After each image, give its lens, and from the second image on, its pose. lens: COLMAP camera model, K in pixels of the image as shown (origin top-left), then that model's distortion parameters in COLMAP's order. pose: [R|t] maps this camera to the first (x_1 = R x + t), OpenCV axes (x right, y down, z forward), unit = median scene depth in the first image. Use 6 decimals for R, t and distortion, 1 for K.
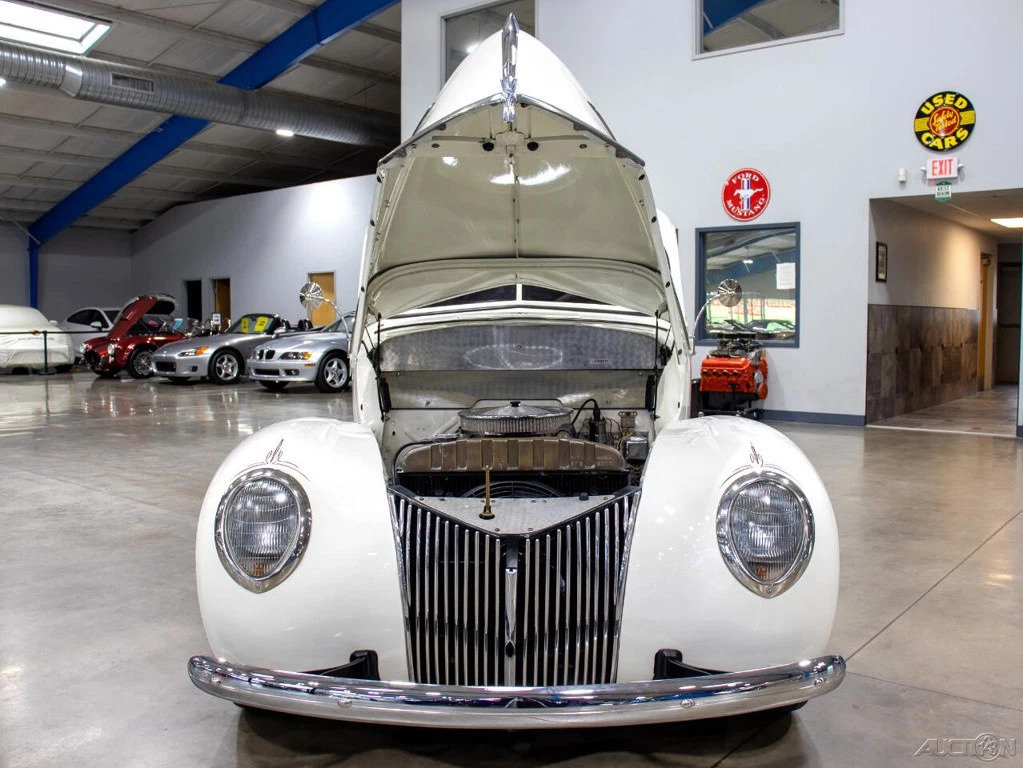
lens RADIAL K [[964.7, 0, 506.7], [0, 964.7, 399.9], [0, 0, 1]] dist [-0.184442, 0.161219]
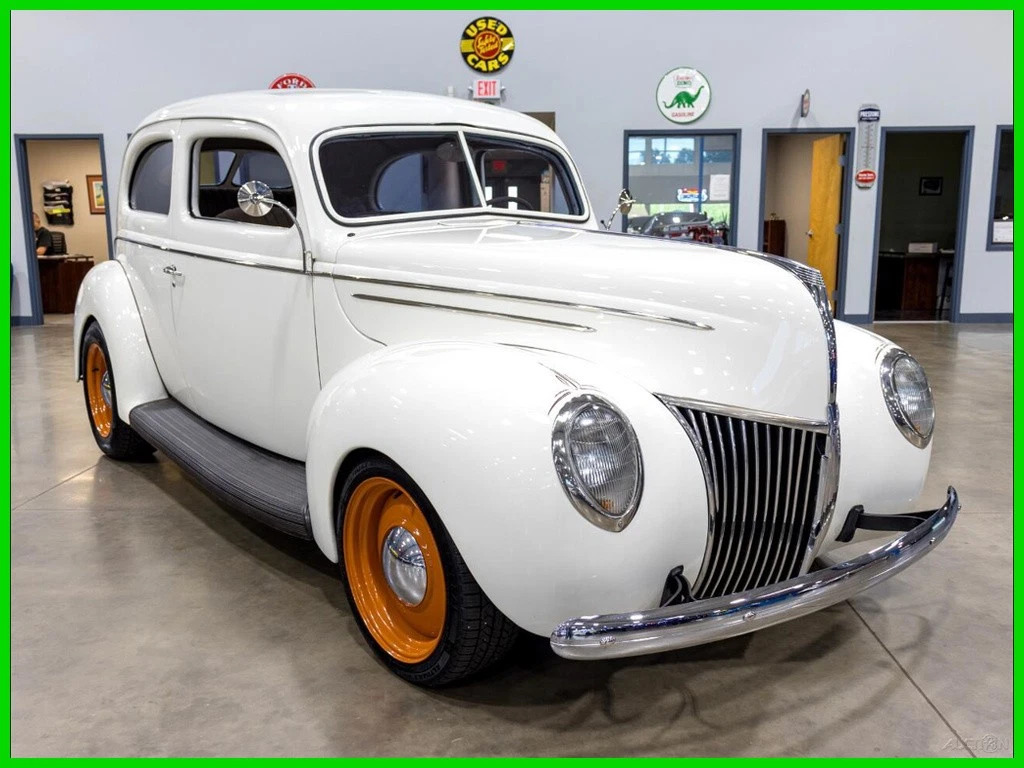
lens RADIAL K [[918.6, 0, 516.5], [0, 918.6, 396.3], [0, 0, 1]] dist [-0.000129, -0.003292]
pose [[0.776867, -0.114890, 0.619094, -0.208697], [0.057007, 0.992008, 0.112560, -0.006225], [-0.627078, -0.052151, 0.777208, 0.095818]]
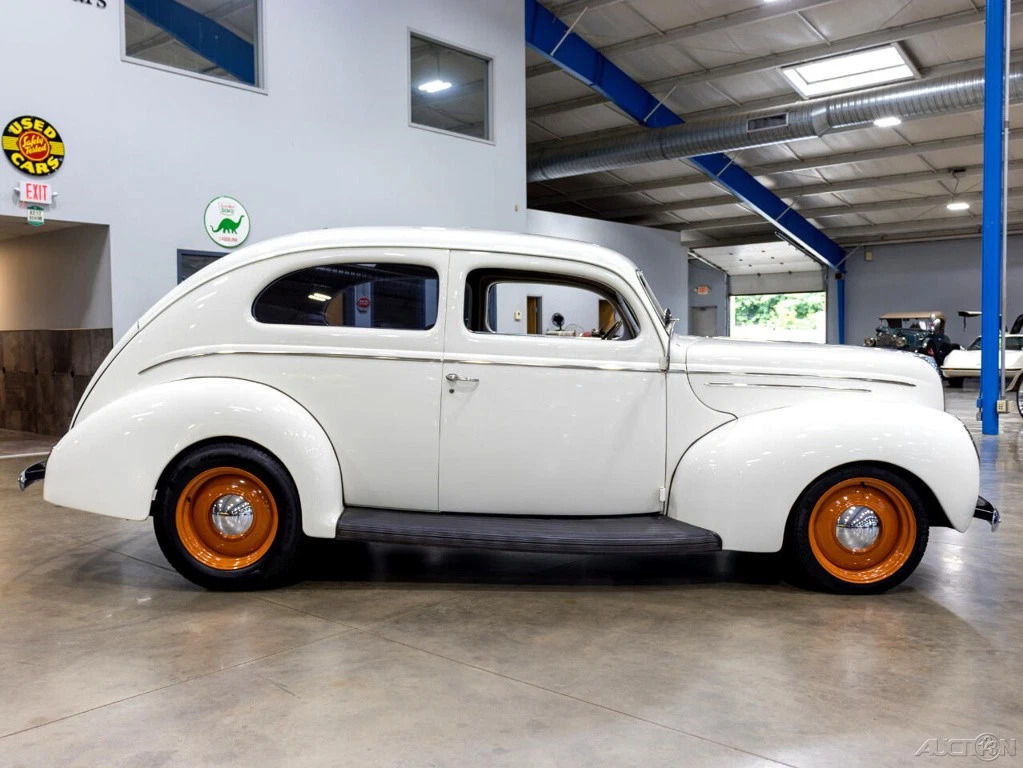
lens RADIAL K [[944.4, 0, 511.5], [0, 944.4, 384.0], [0, 0, 1]] dist [0.052699, -0.012169]
pose [[0.034368, -0.041157, 0.998561, -0.517450], [0.089464, 0.995267, 0.037942, -0.033670], [-0.995397, 0.088031, 0.037888, 0.429471]]
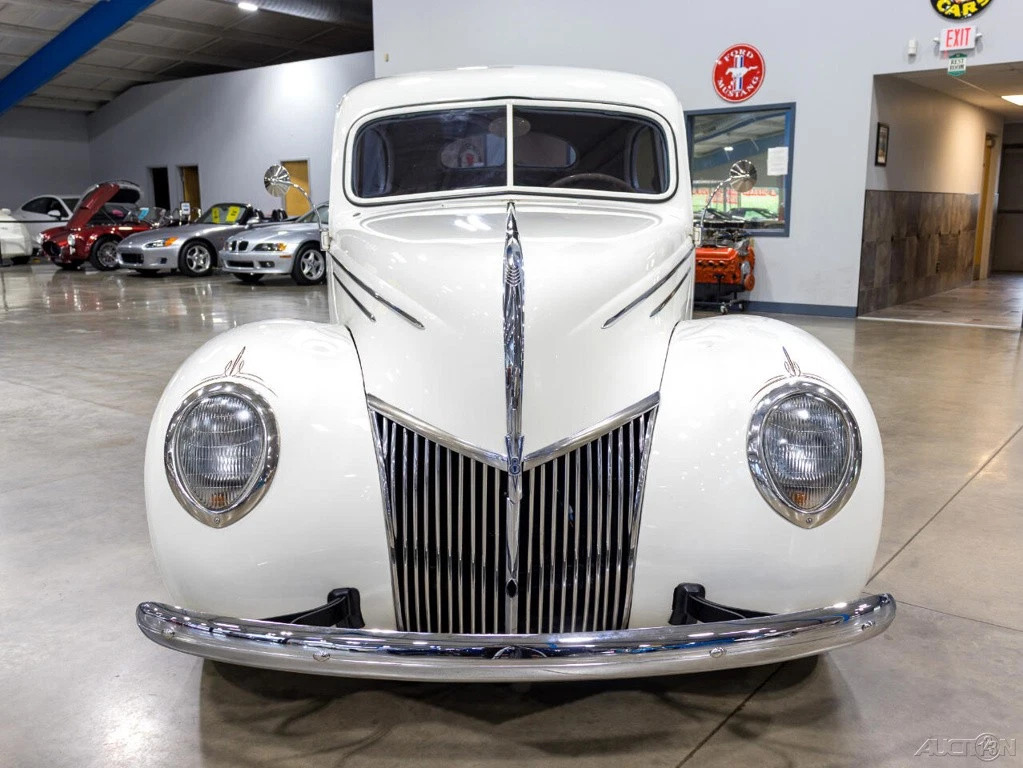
lens RADIAL K [[933.0, 0, 509.2], [0, 933.0, 400.6], [0, 0, 1]] dist [0.002425, -0.005102]
pose [[0.999616, -0.007557, 0.026648, -0.004994], [0.004366, 0.993027, 0.117803, -0.002361], [-0.027353, -0.117642, 0.992679, 0.041579]]
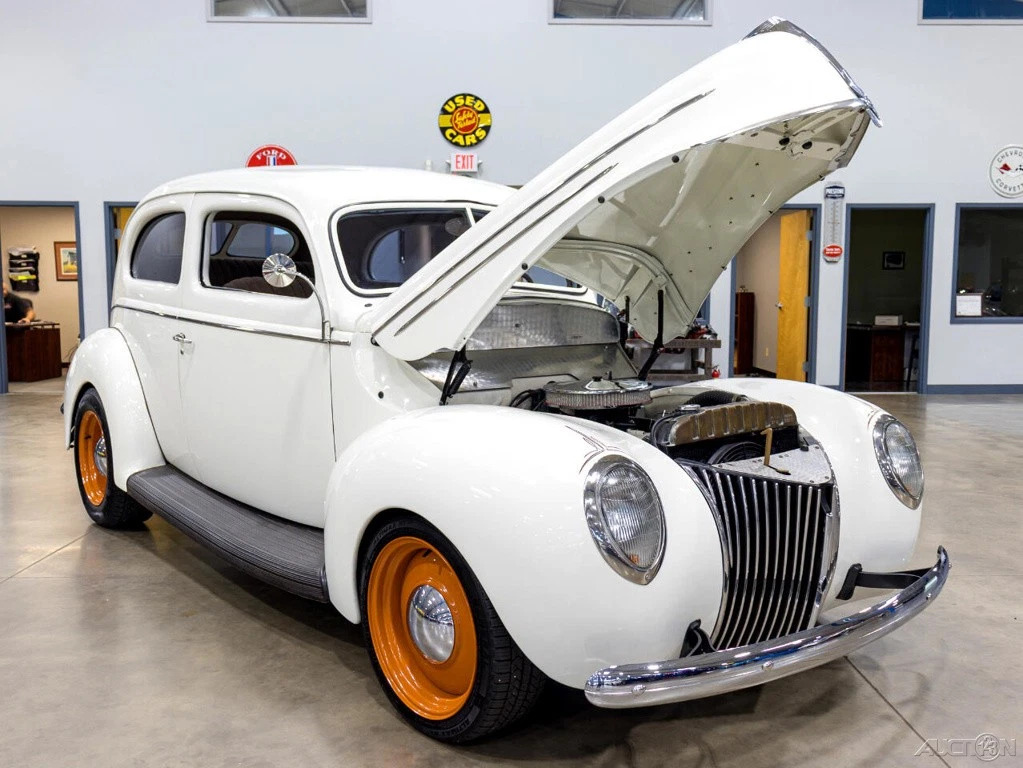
lens RADIAL K [[946.1, 0, 525.5], [0, 946.1, 386.5], [0, 0, 1]] dist [0.003535, -0.000643]
pose [[0.744038, -0.058062, 0.665610, -0.235936], [0.052707, 0.998213, 0.028159, -0.006520], [-0.666055, 0.014131, 0.745769, 0.090291]]
